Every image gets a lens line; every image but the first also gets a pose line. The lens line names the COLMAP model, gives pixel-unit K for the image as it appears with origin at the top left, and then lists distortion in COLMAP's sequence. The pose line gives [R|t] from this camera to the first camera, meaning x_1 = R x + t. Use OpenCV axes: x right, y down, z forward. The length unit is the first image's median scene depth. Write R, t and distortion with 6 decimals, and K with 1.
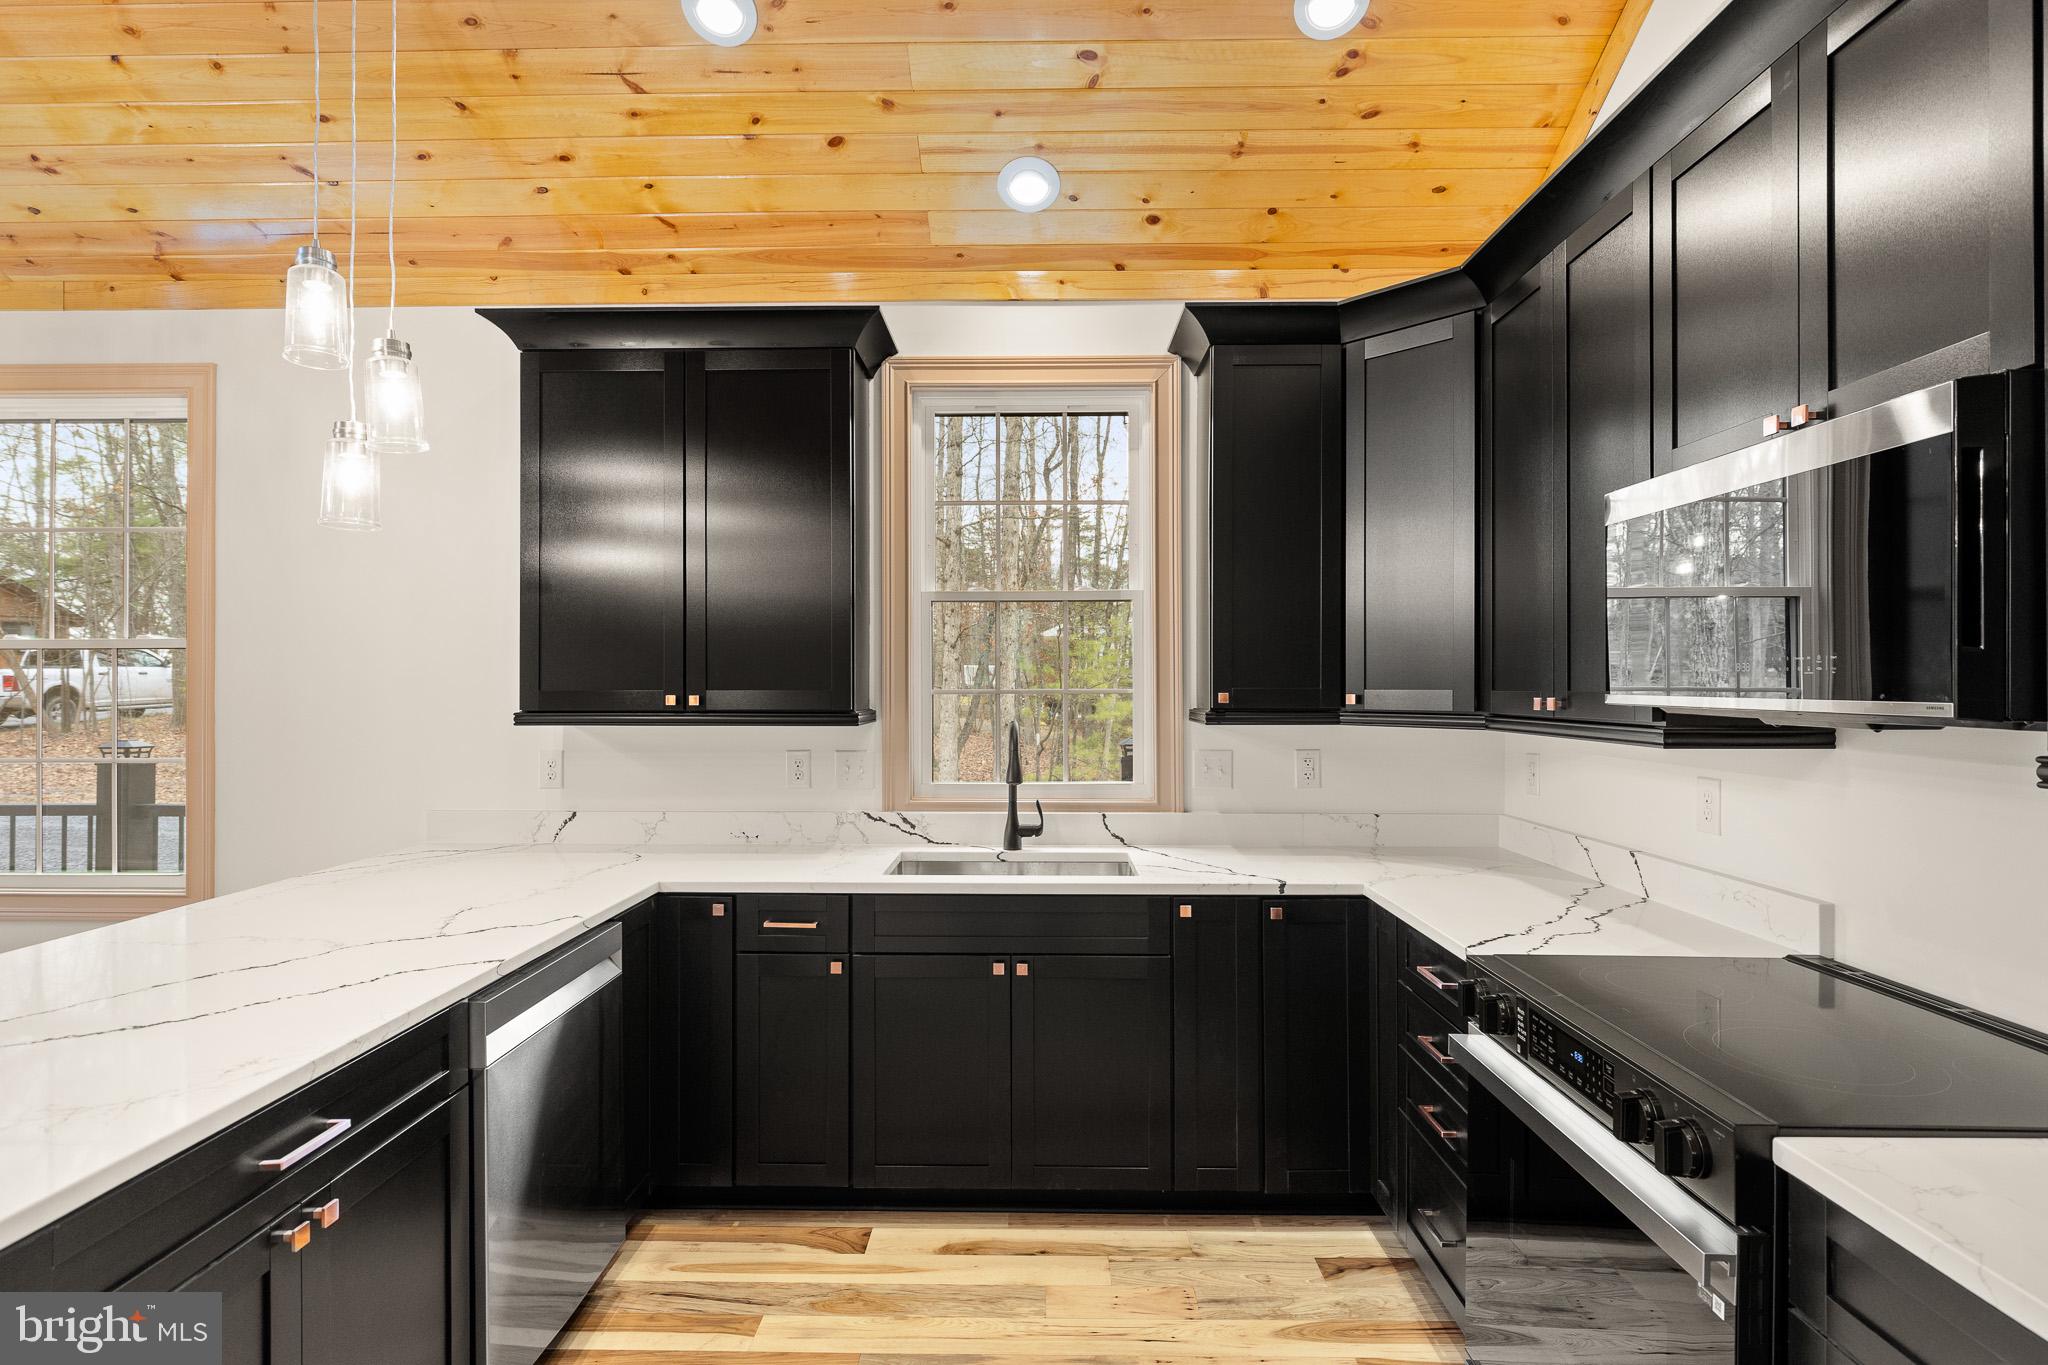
lens RADIAL K [[1046.5, 0, 1018.4], [0, 1046.5, 694.7], [0, 0, 1]] dist [0.000775, -0.000105]
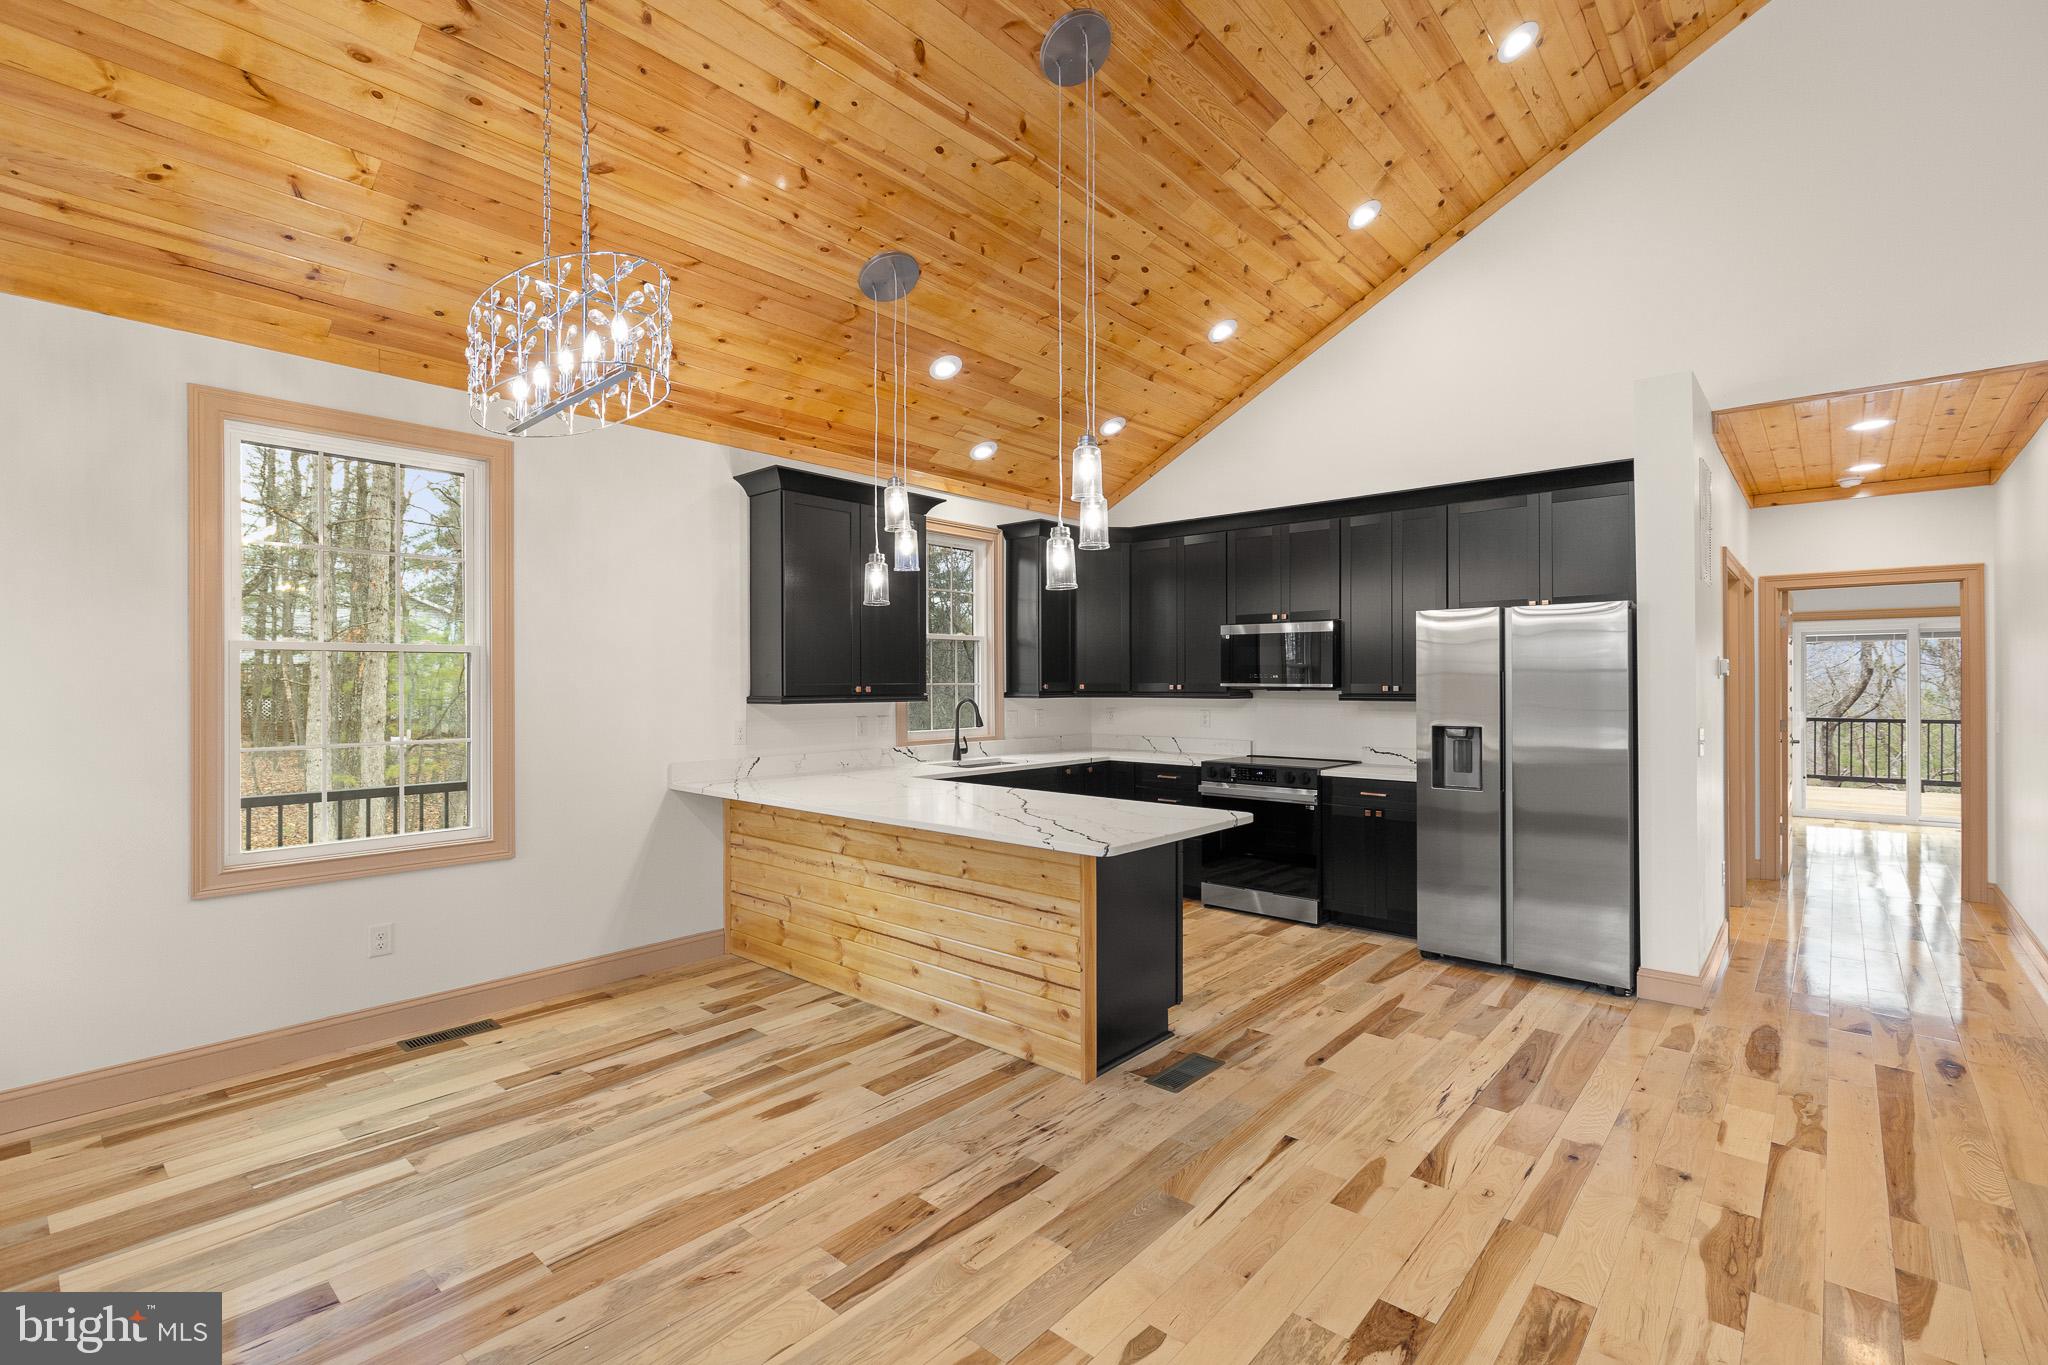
lens RADIAL K [[919.6, 0, 1024.0], [0, 919.6, 682.5], [0, 0, 1]] dist [0.006776, -0.001299]
pose [[0.647415, -0.002341, 0.762134, -1.393937], [0.007574, 0.999966, -0.003362, 0.001294], [-0.762100, 0.007949, 0.647410, -0.296785]]
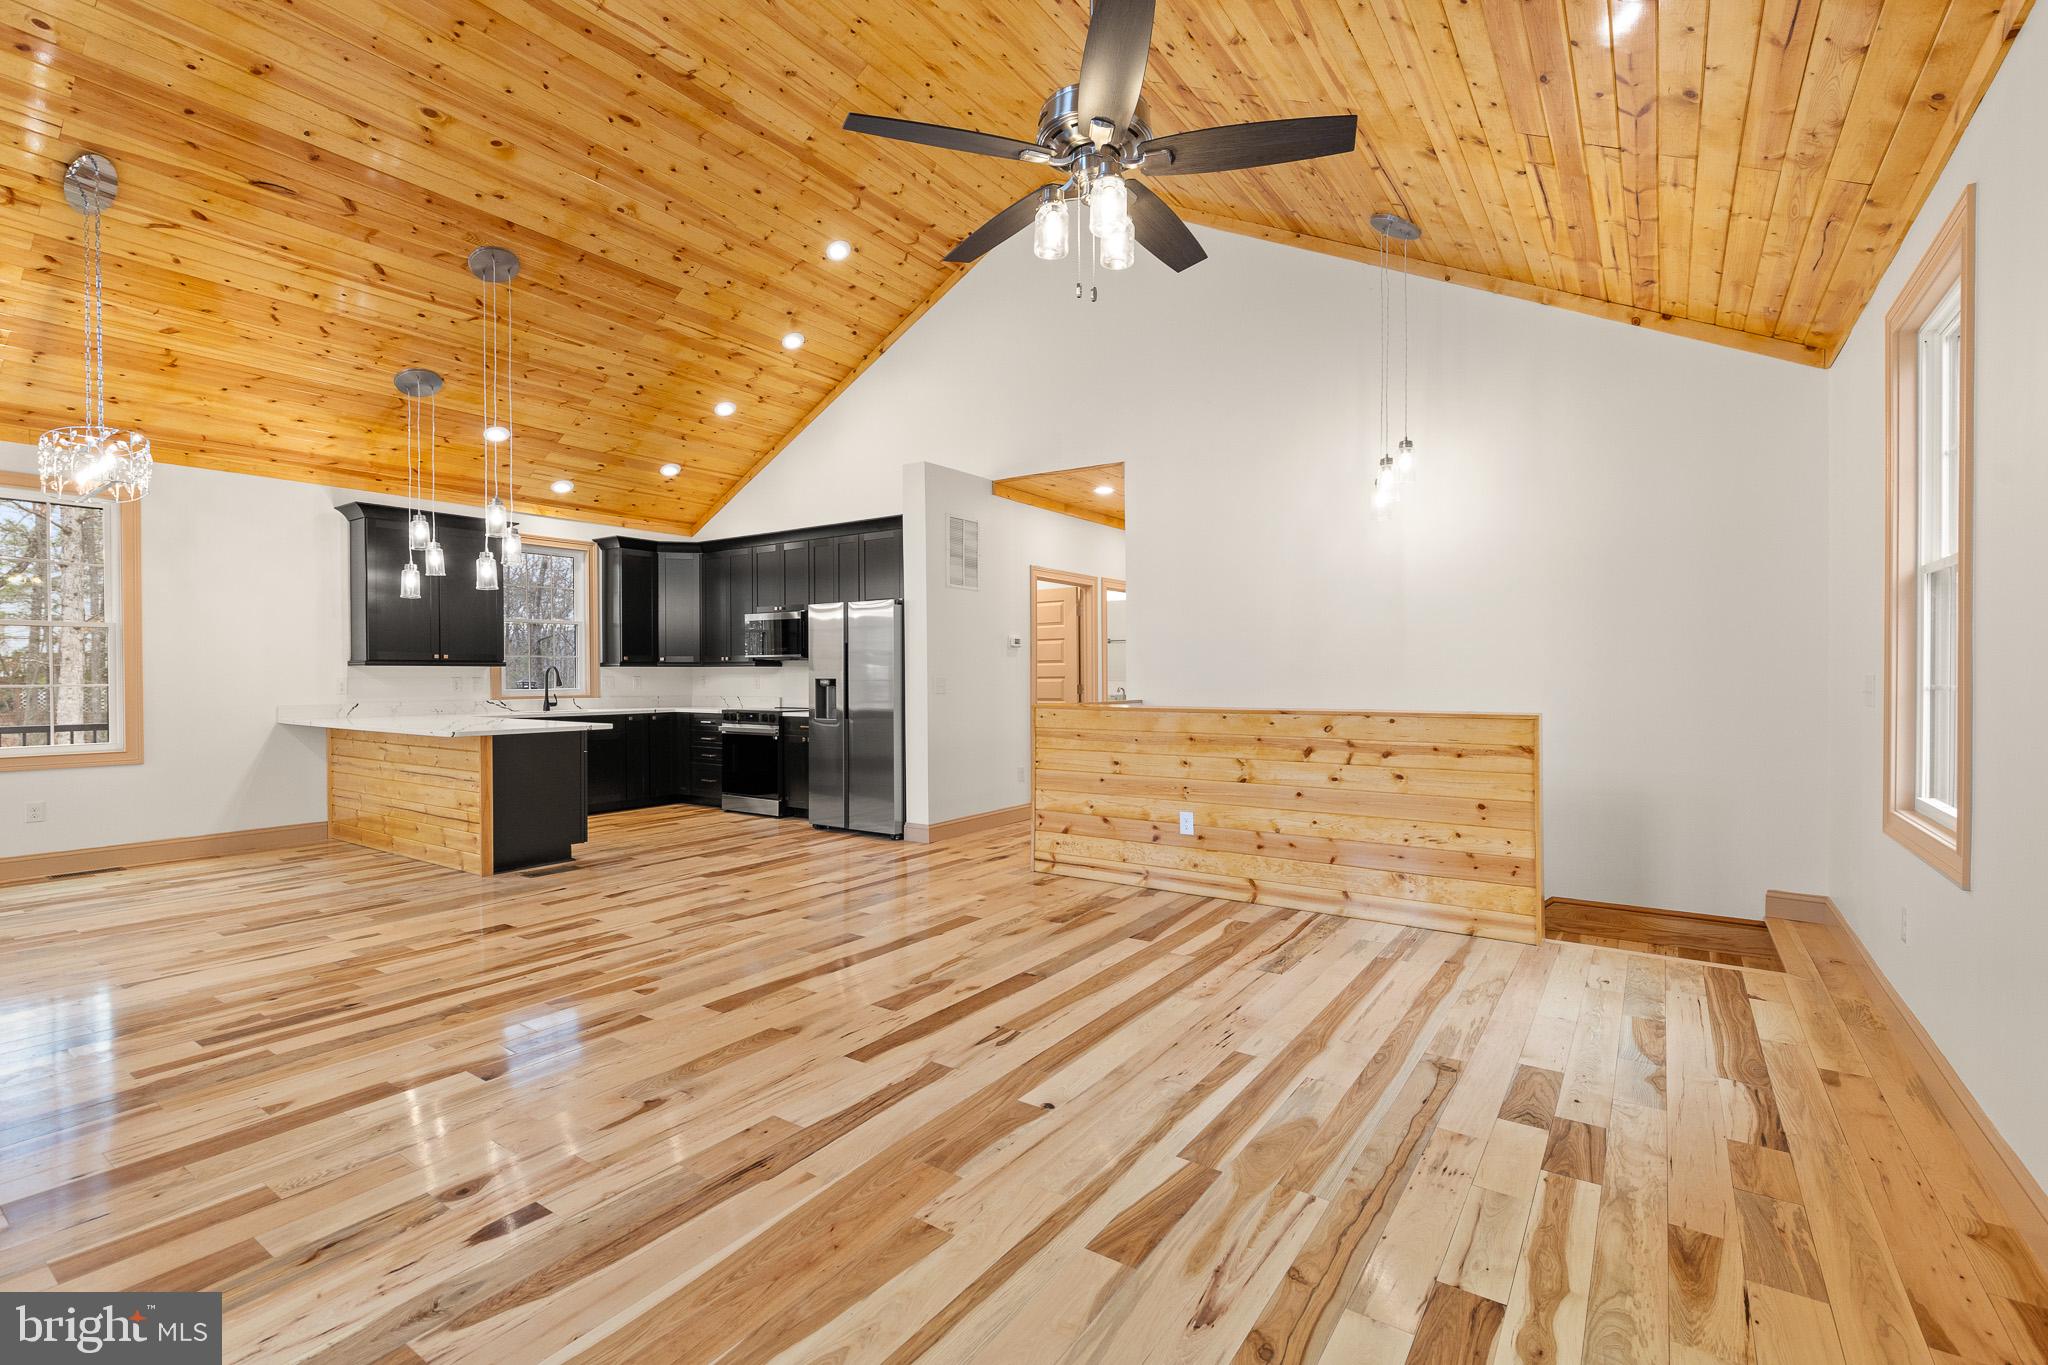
lens RADIAL K [[919.6, 0, 1024.0], [0, 919.6, 682.5], [0, 0, 1]] dist [0.006776, -0.001299]
pose [[0.554911, -0.008956, 0.831862, -1.463884], [0.009521, 0.999945, 0.004415, 0.076461], [-0.831855, 0.005470, 0.554965, -1.573050]]
